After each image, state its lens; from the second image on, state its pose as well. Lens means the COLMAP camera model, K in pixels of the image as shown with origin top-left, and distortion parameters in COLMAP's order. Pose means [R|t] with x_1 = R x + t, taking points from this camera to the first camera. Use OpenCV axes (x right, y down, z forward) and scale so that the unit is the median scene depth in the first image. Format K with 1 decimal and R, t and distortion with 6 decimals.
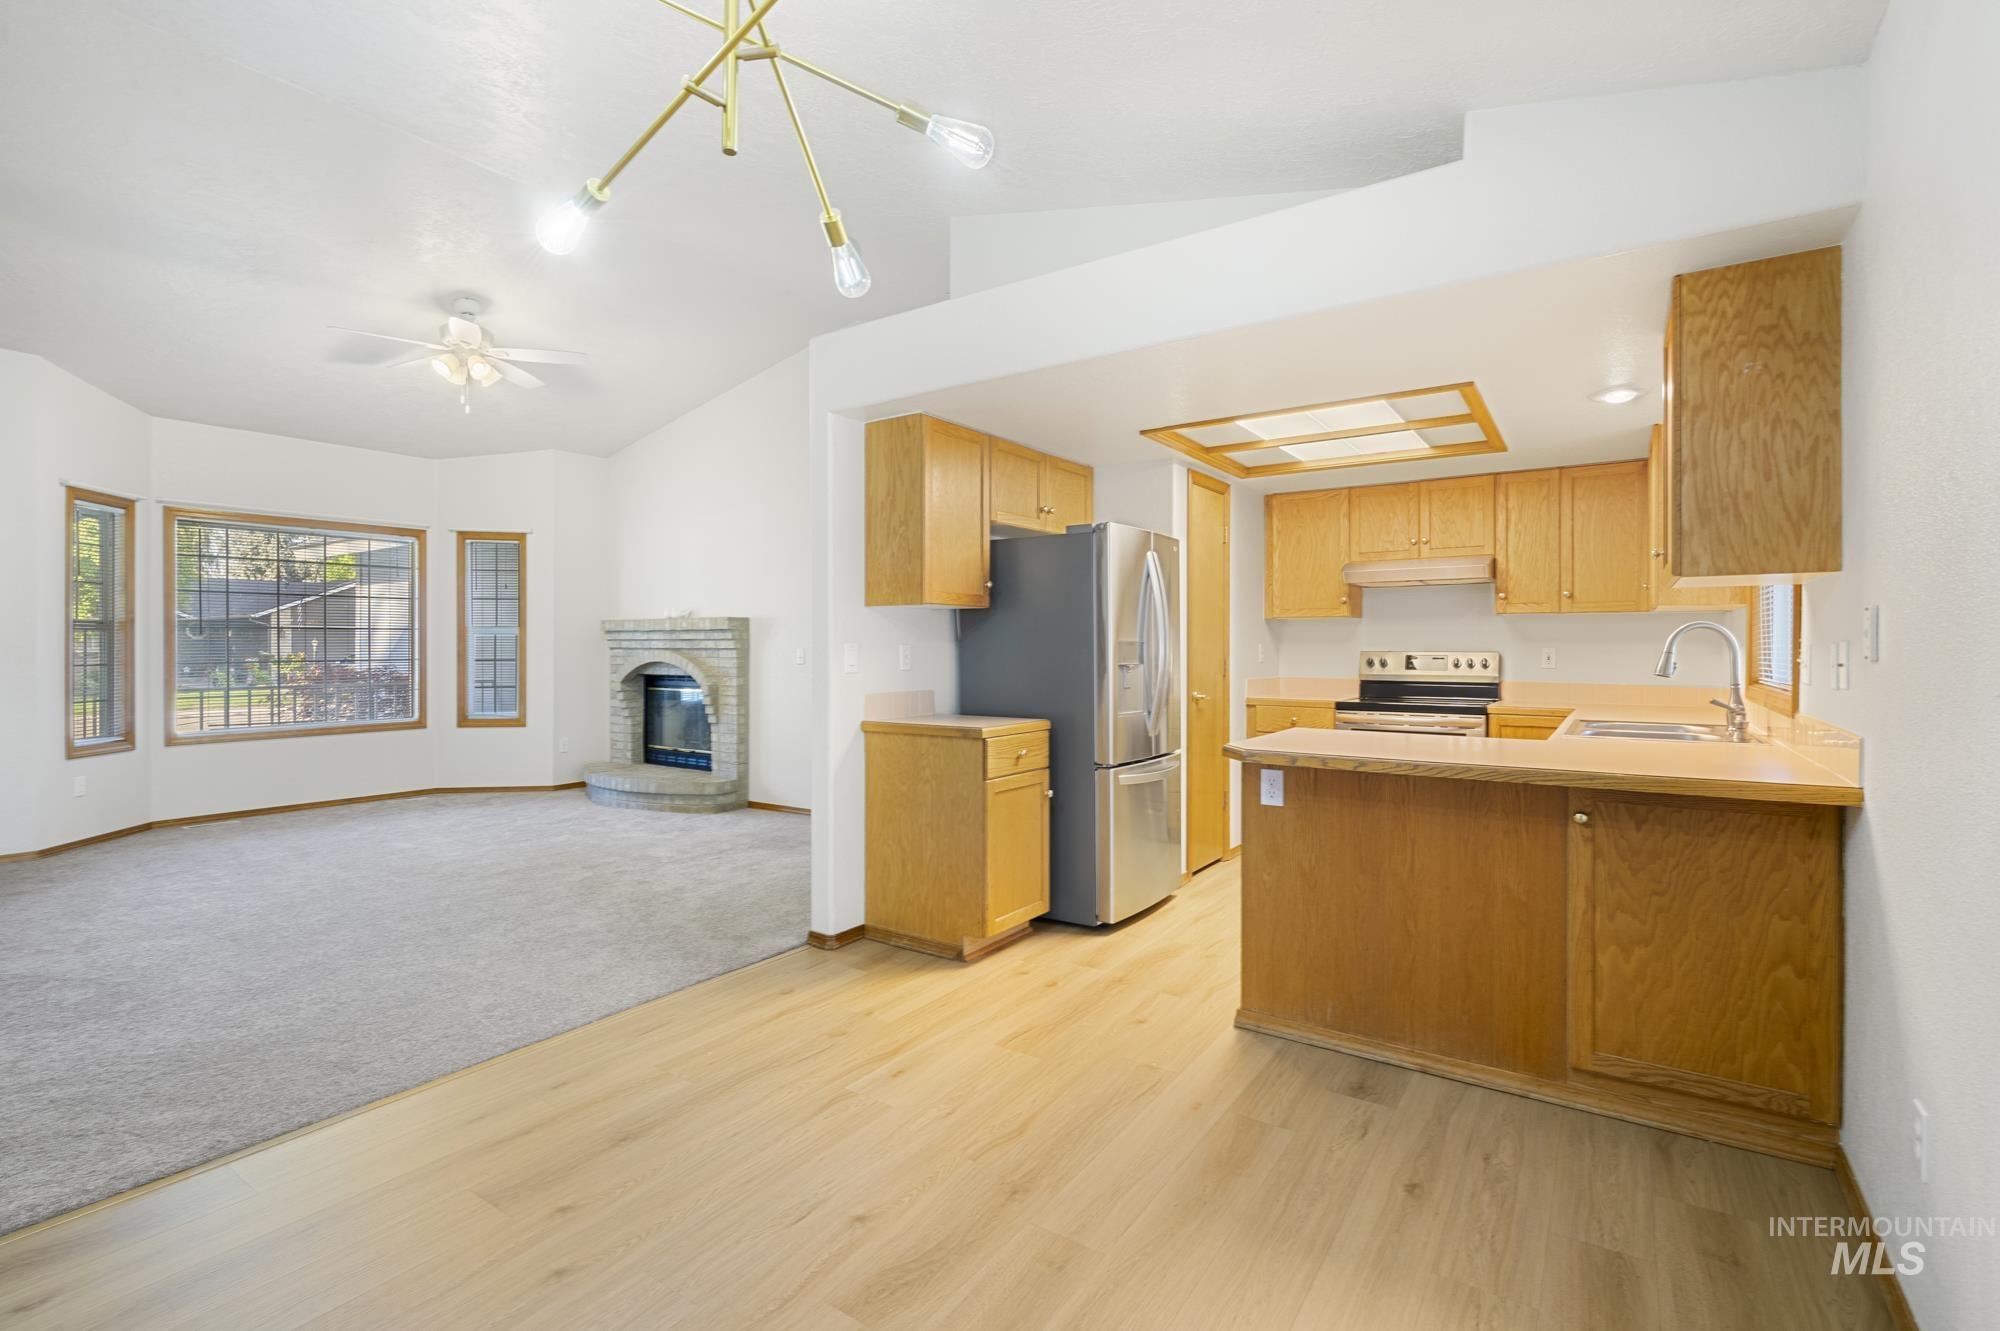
lens RADIAL K [[918.7, 0, 993.8], [0, 918.7, 651.6], [0, 0, 1]] dist [0.001433, 0.000345]
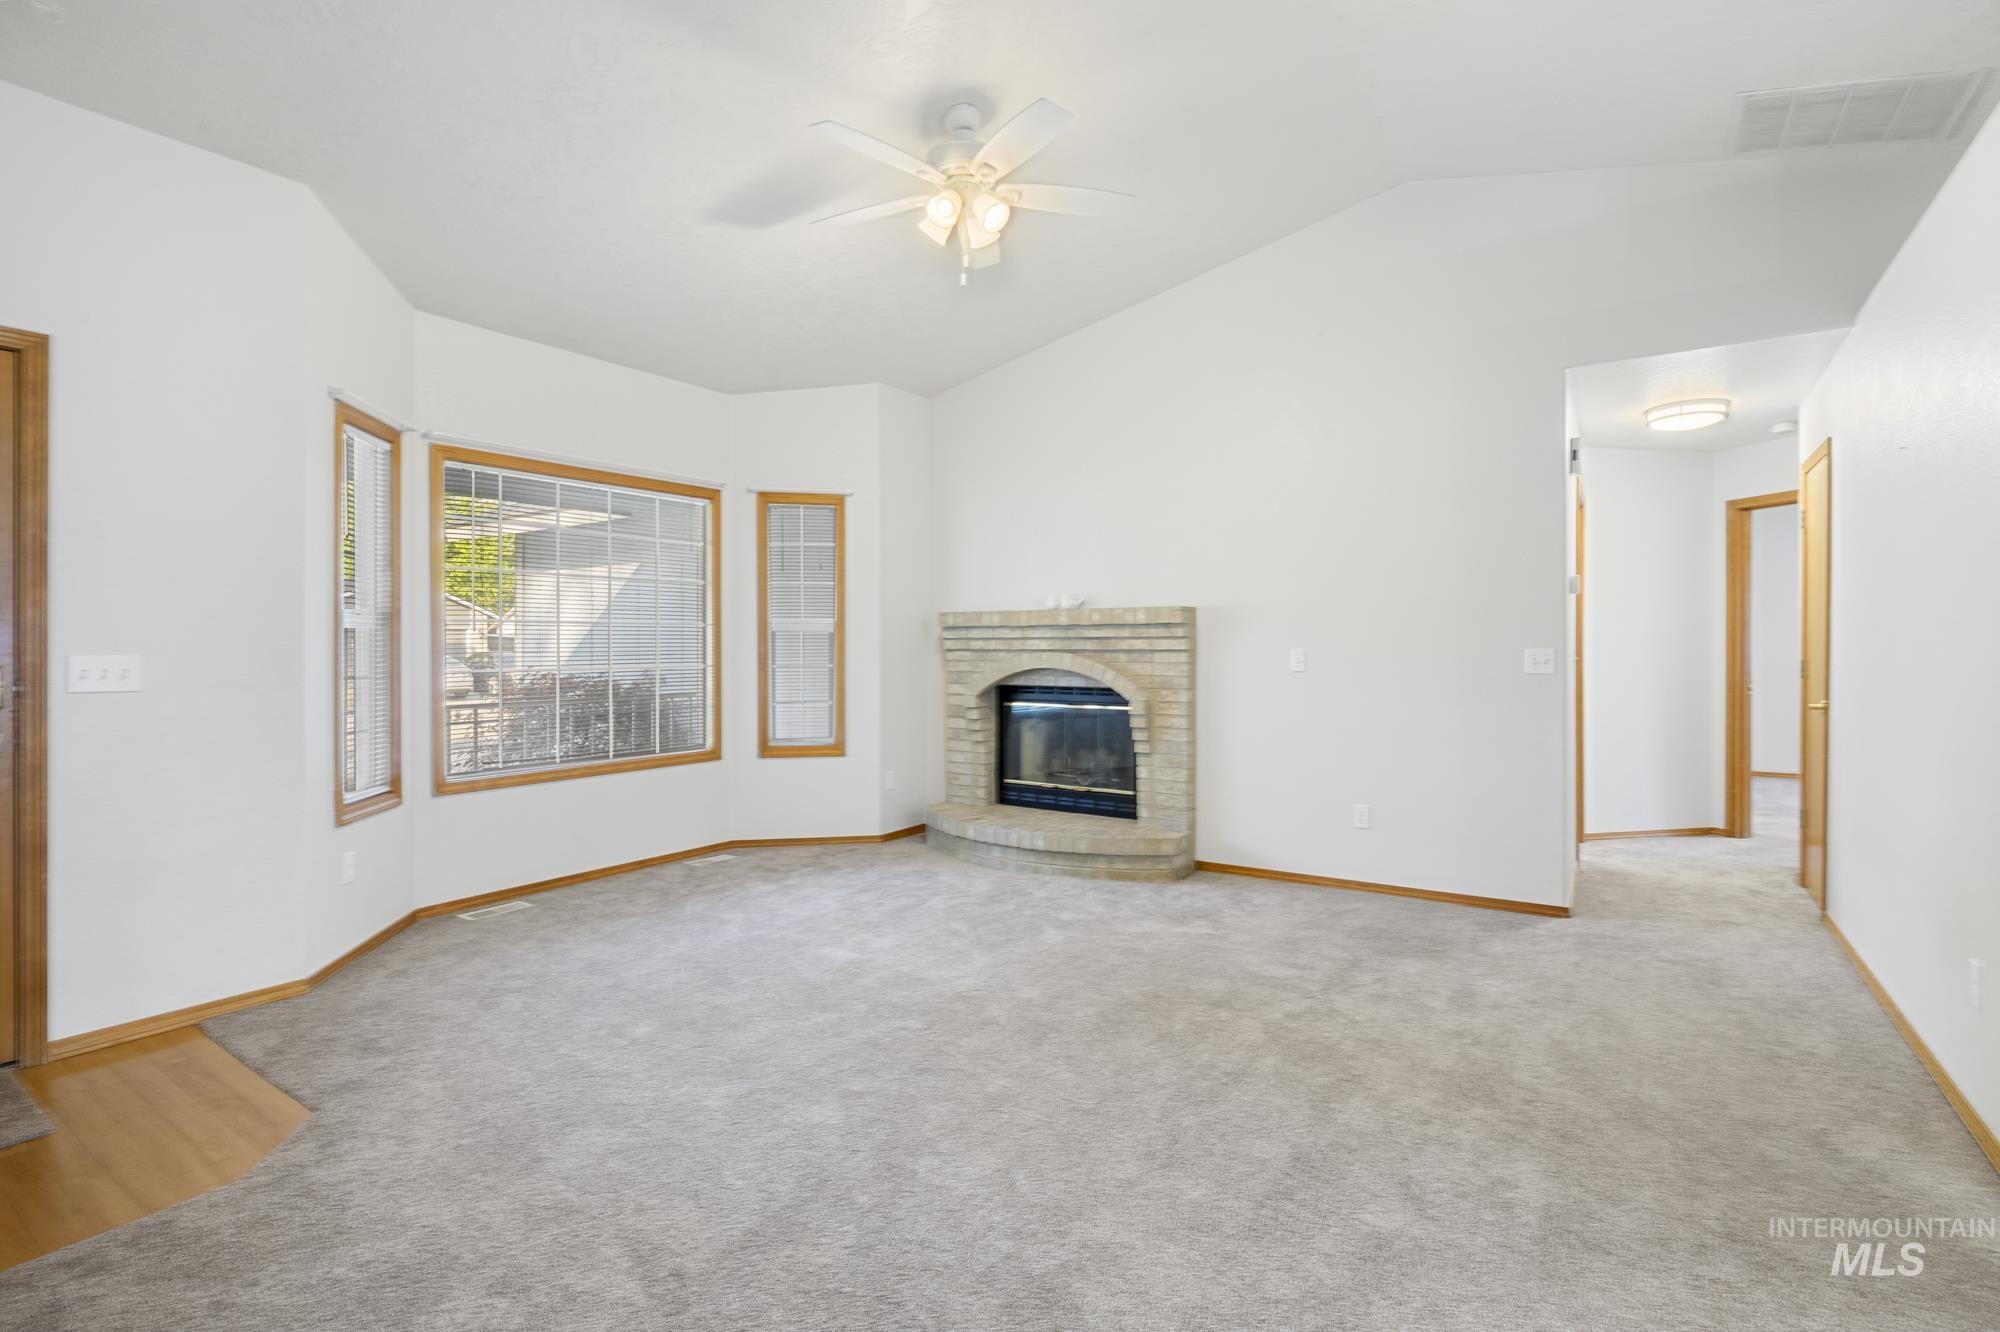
lens RADIAL K [[931.4, 0, 997.6], [0, 931.4, 642.4], [0, 0, 1]] dist [0.001707, 0.000929]
pose [[0.999907, -0.003055, 0.013267, -0.433735], [0.003174, 0.999955, -0.008981, -0.003161], [-0.013239, 0.009022, 0.999872, 0.269460]]
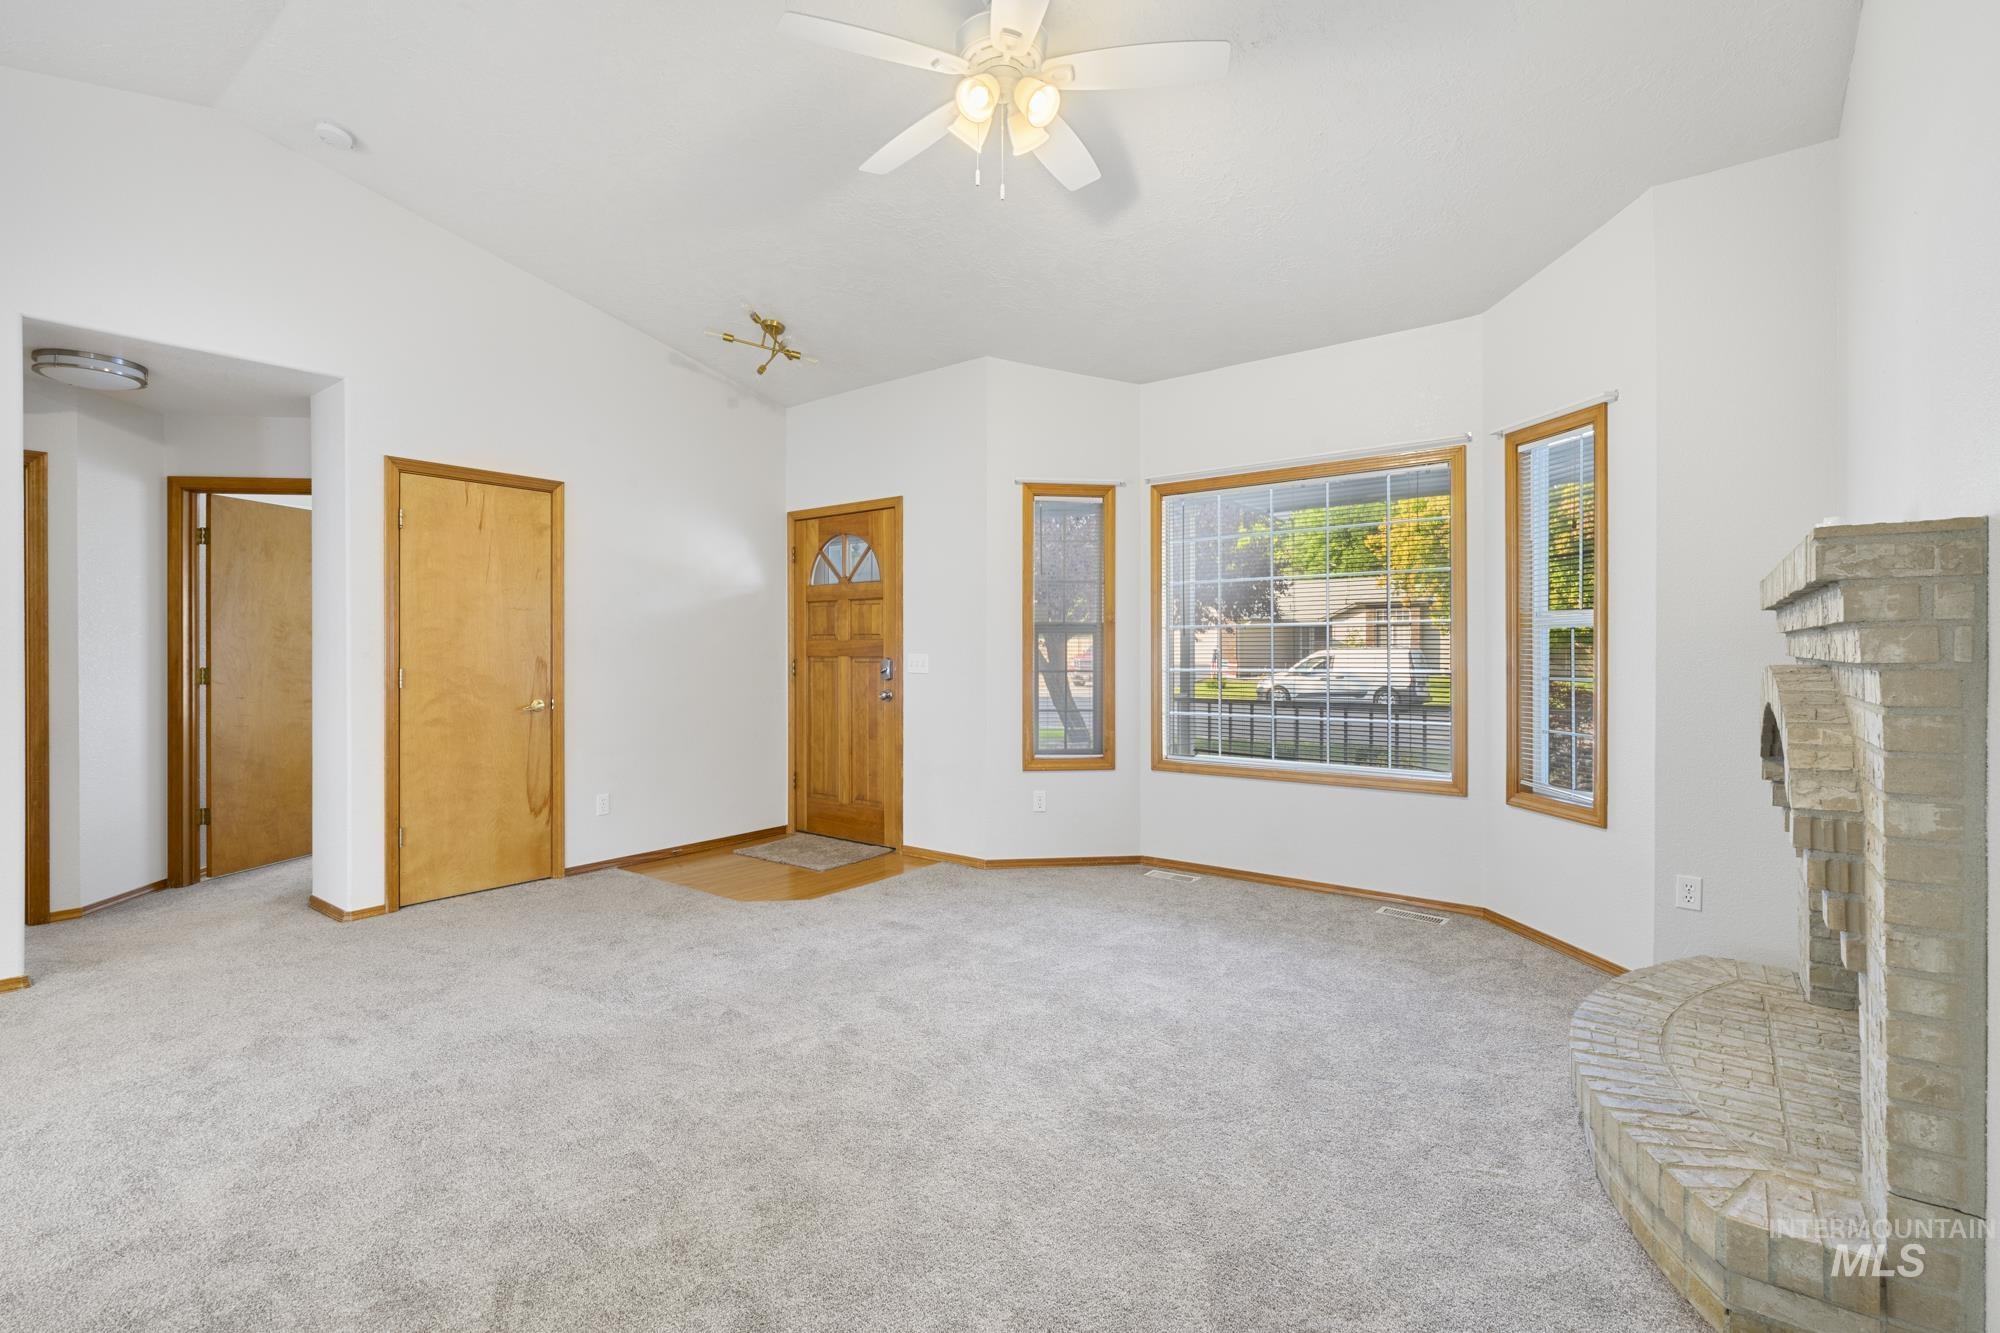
lens RADIAL K [[918.7, 0, 993.8], [0, 918.7, 652.6], [0, 0, 1]] dist [0.001433, 0.000345]
pose [[-0.033820, -0.003893, -0.999420, -0.041366], [-0.006651, 0.999971, -0.003670, -0.000523], [0.999406, 0.006523, -0.033845, 0.780350]]
